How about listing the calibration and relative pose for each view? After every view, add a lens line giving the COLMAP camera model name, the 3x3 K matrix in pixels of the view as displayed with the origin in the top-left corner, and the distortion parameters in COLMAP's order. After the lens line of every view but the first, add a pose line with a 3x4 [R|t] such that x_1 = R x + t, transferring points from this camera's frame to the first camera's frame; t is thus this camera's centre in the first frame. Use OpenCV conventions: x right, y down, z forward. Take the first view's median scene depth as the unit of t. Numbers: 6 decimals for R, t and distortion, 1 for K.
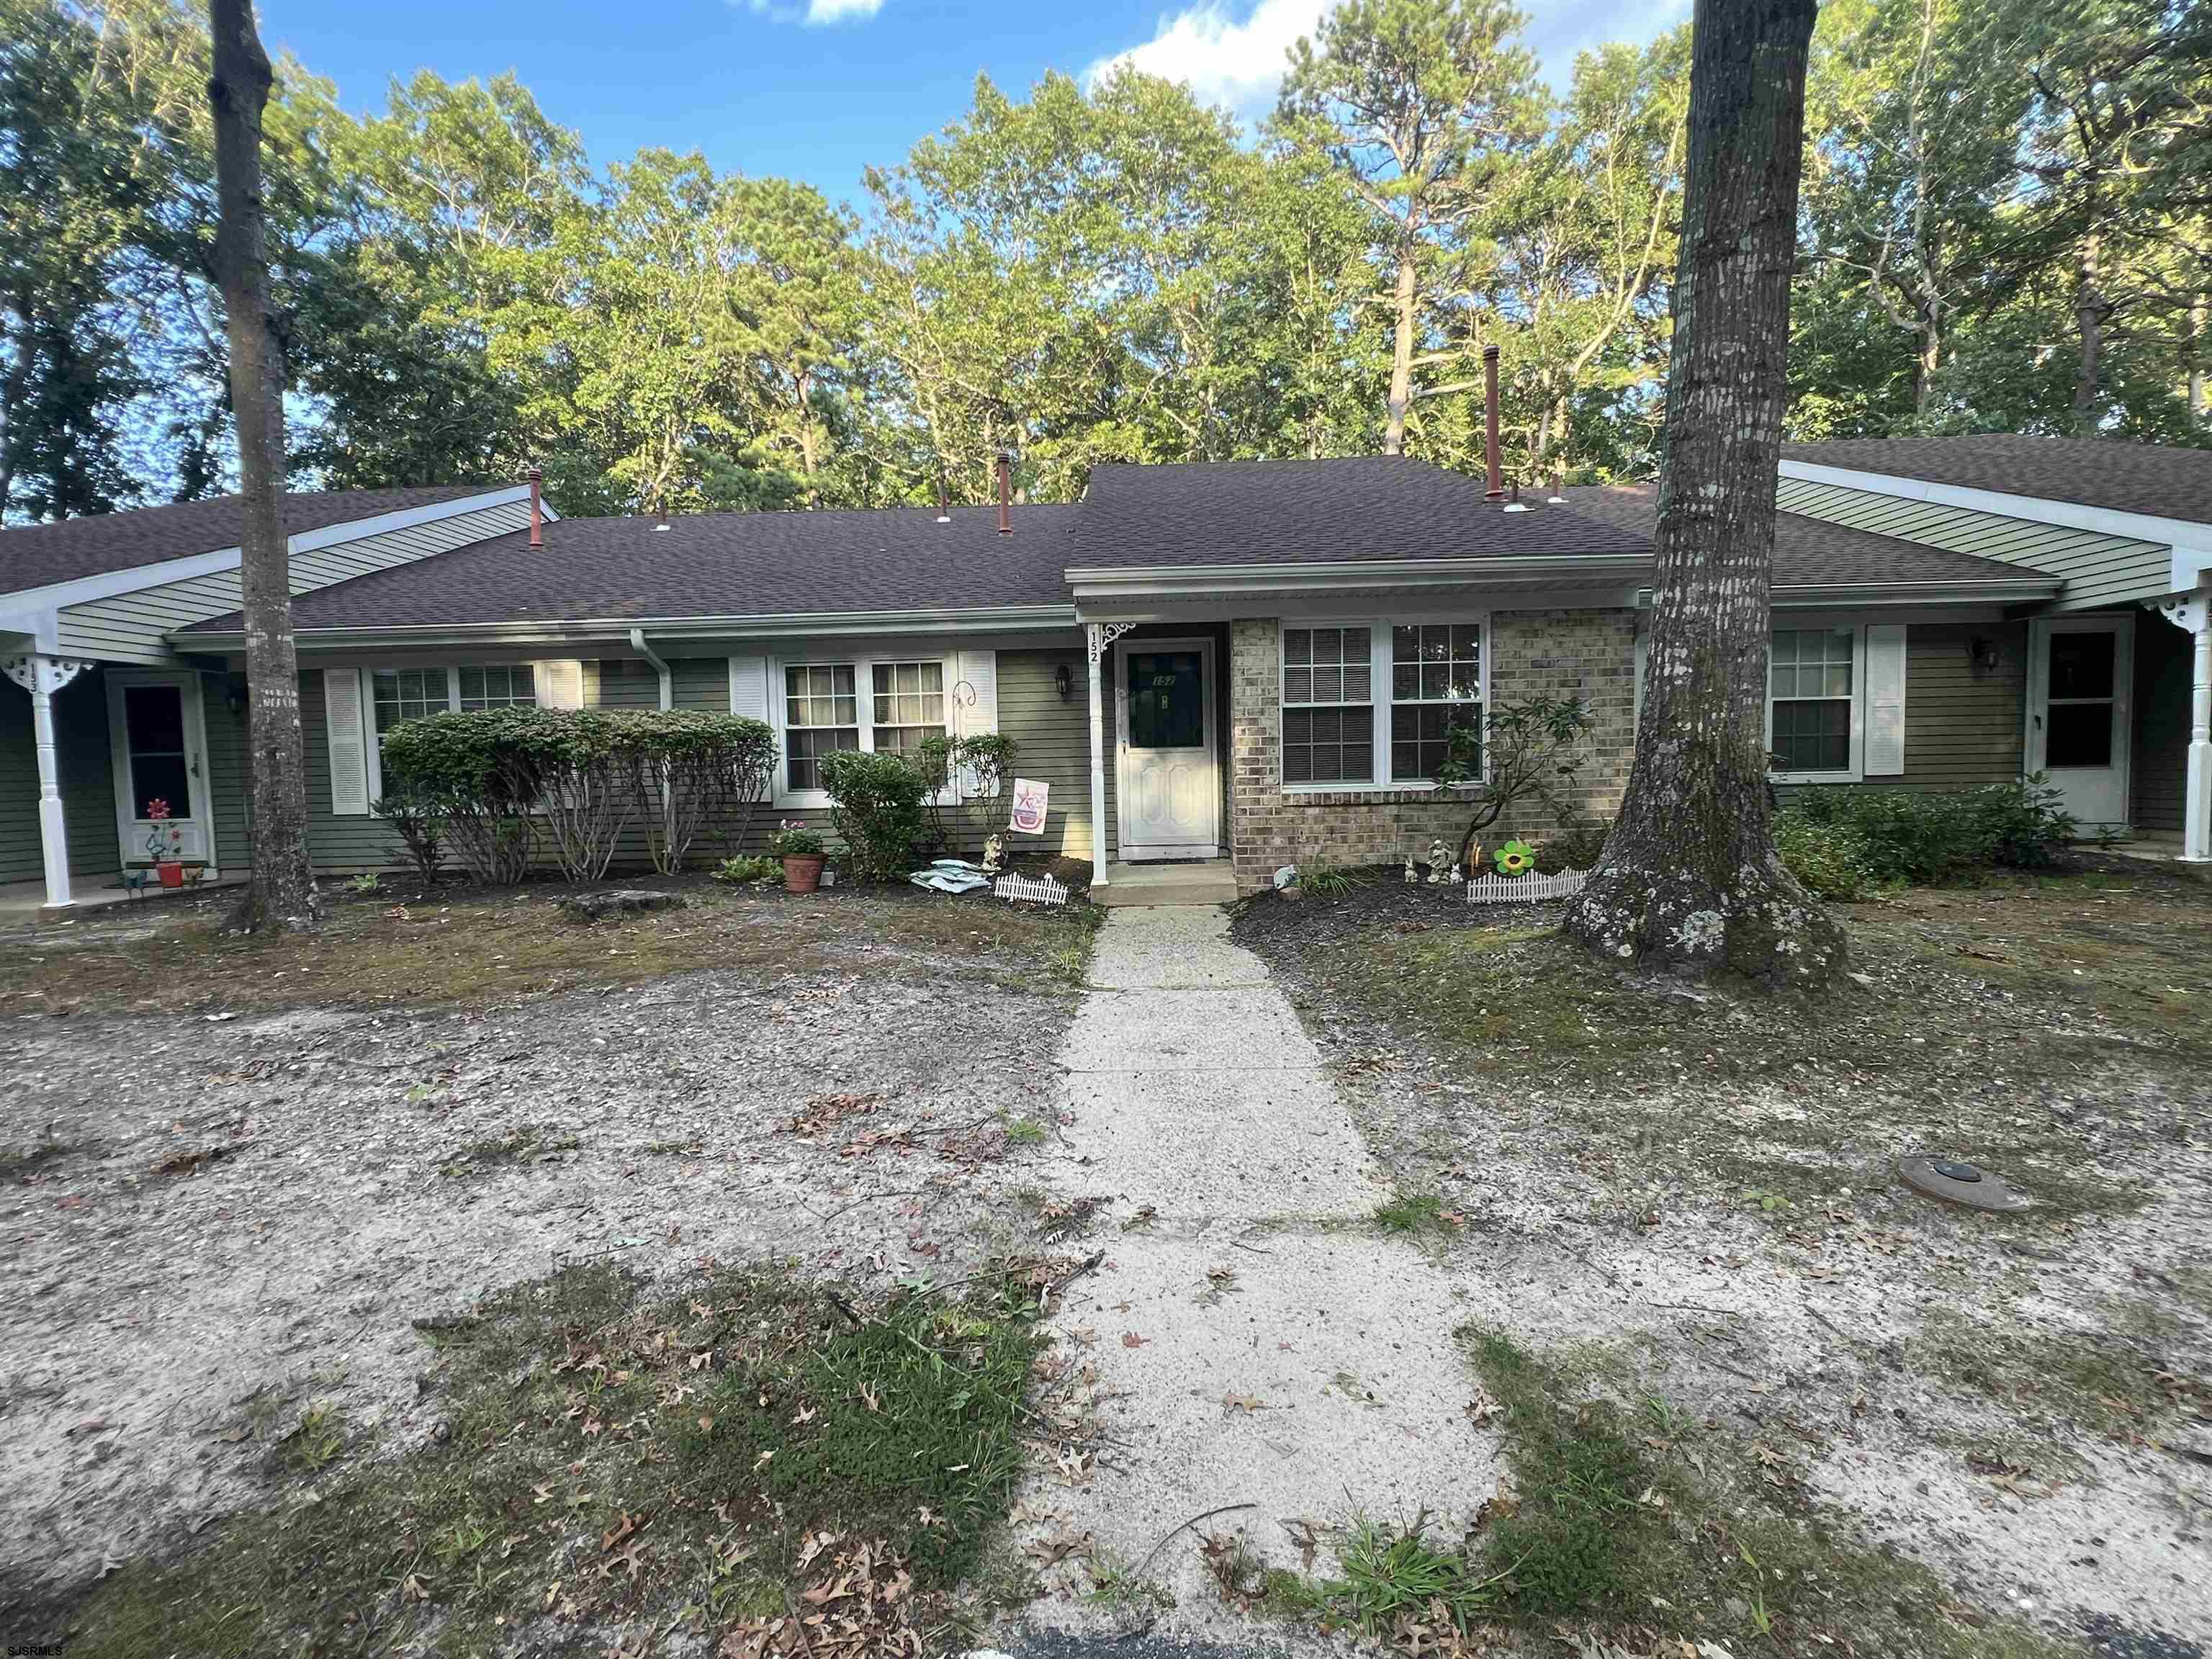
lens RADIAL K [[1047.9, 0, 1100.7], [0, 1047.9, 827.4], [0, 0, 1]] dist [0.000252, -0.000525]
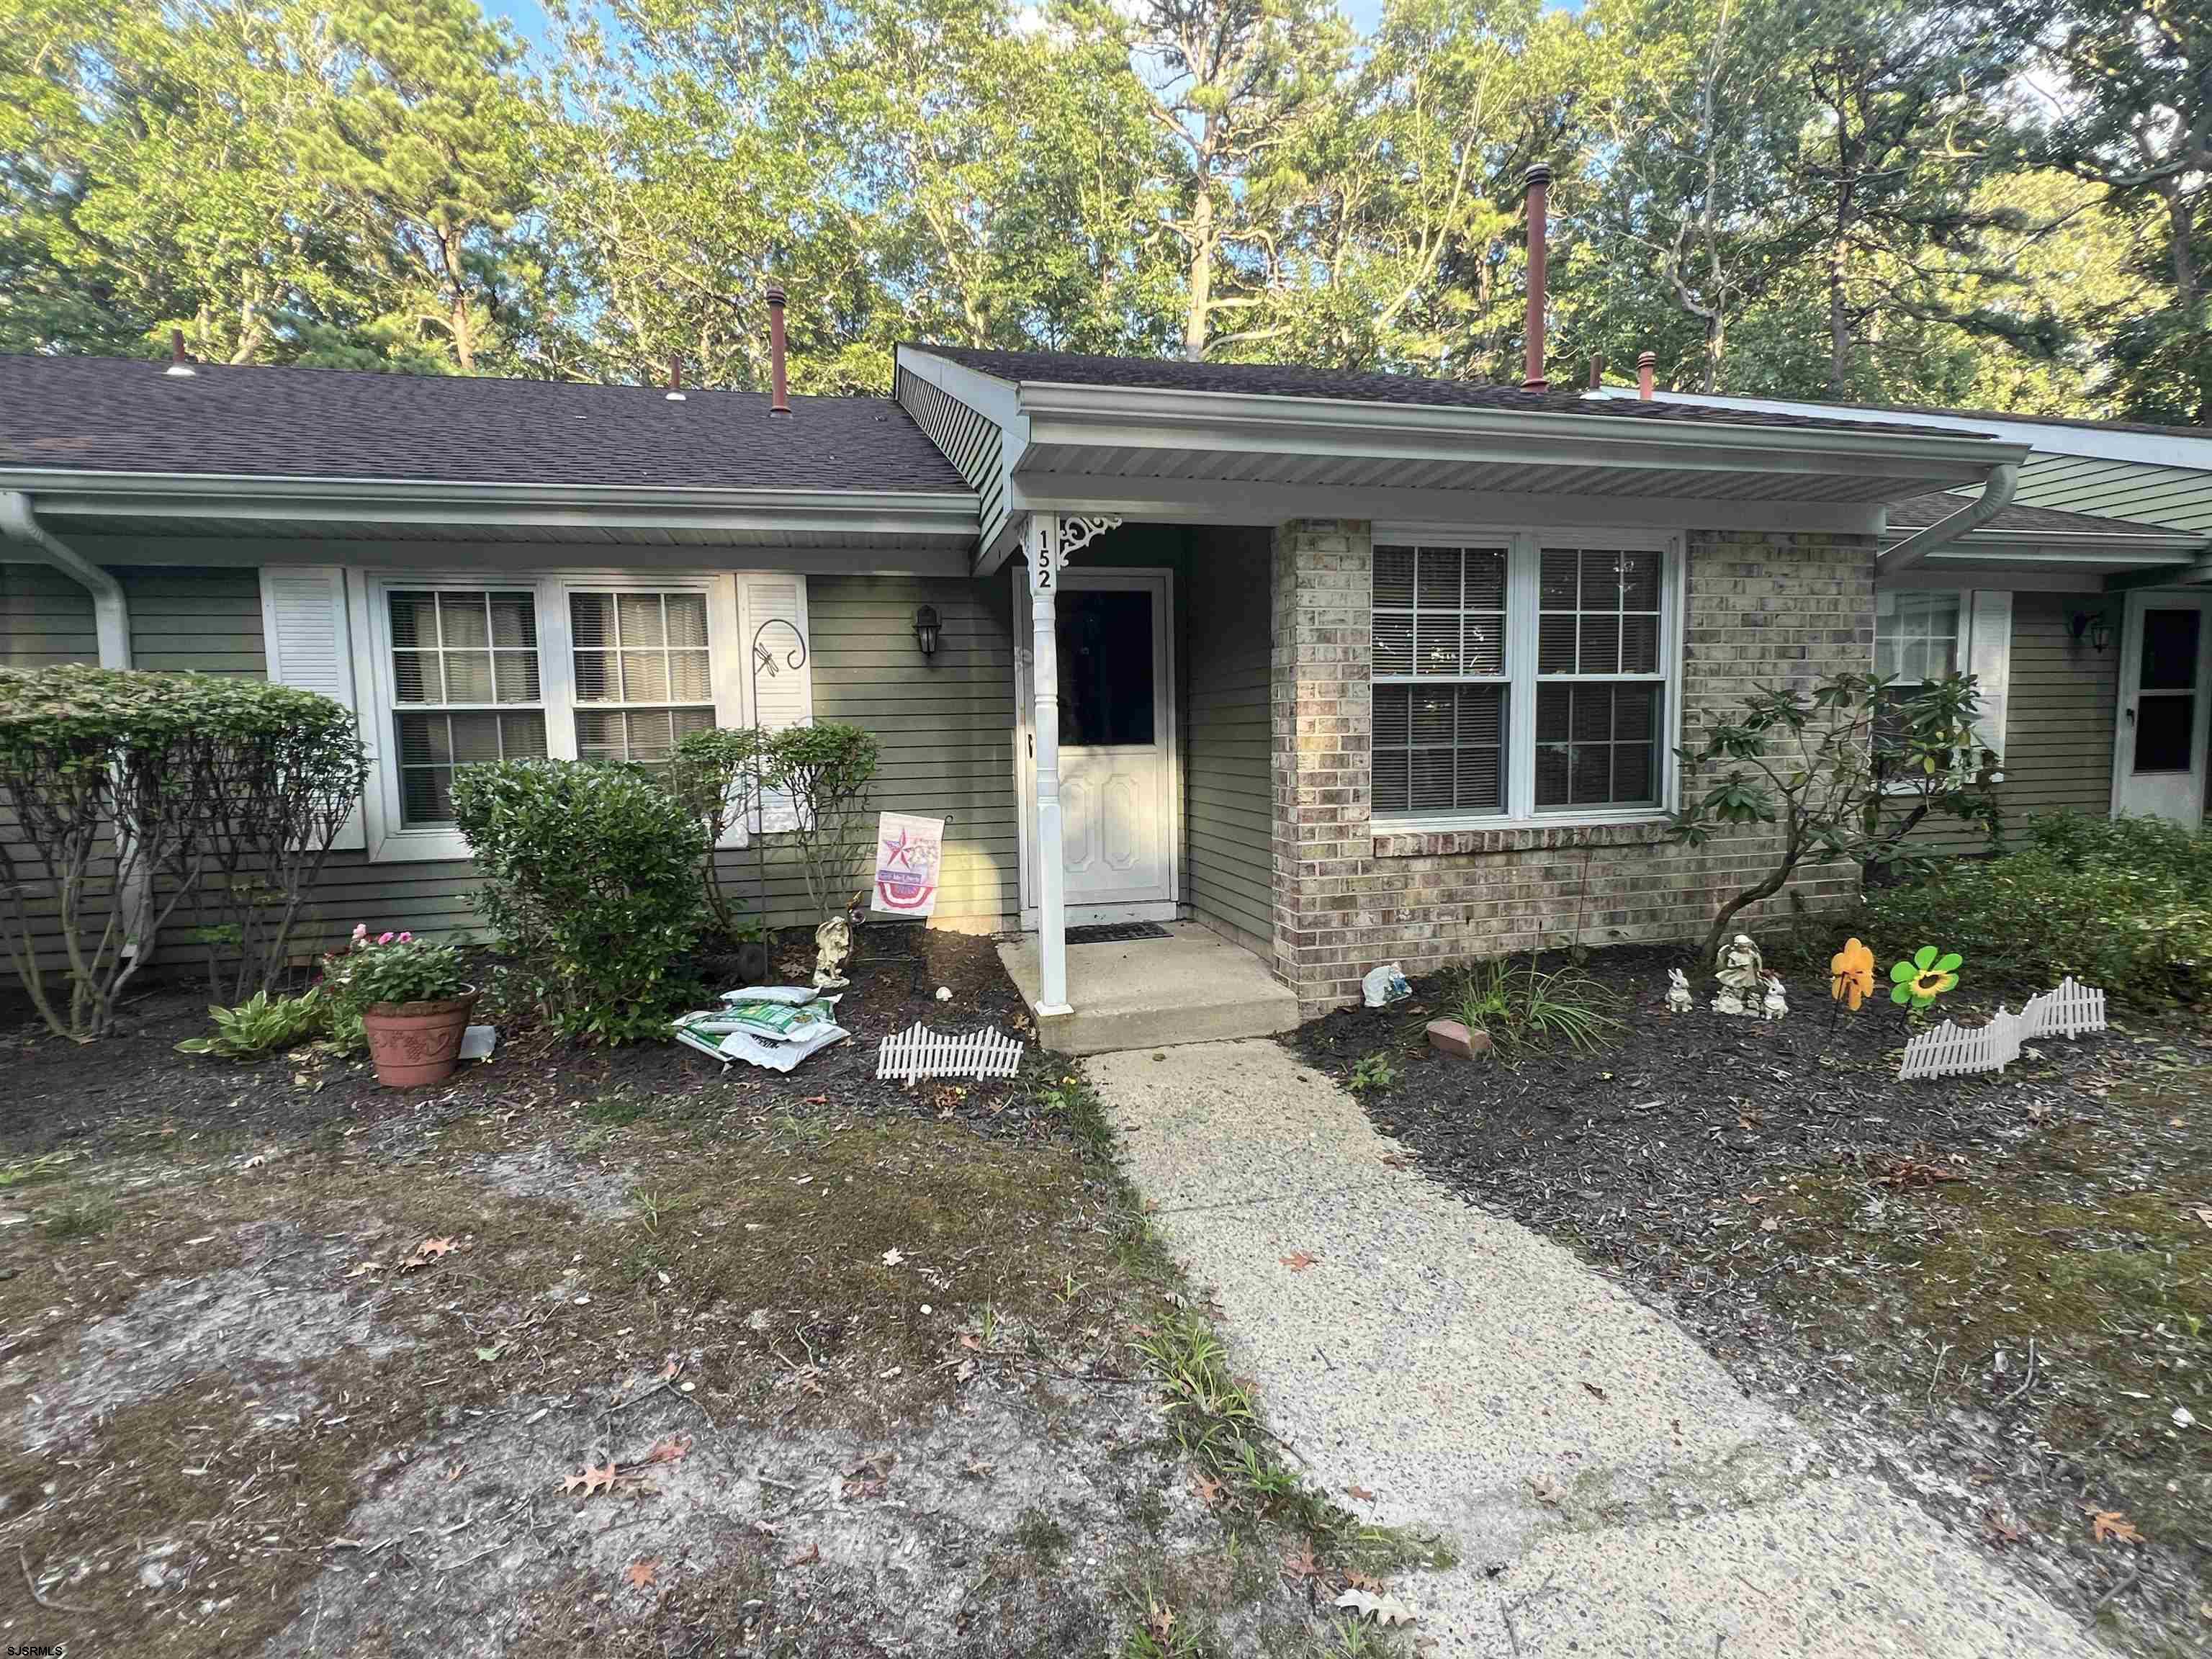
lens RADIAL K [[1047.9, 0, 1100.7], [0, 1047.9, 827.4], [0, 0, 1]] dist [0.000252, -0.000525]
pose [[0.966350, -0.018854, 0.256541, -0.095784], [0.013550, 0.999657, 0.022427, -0.043180], [-0.256876, -0.018196, 0.966273, 0.411290]]
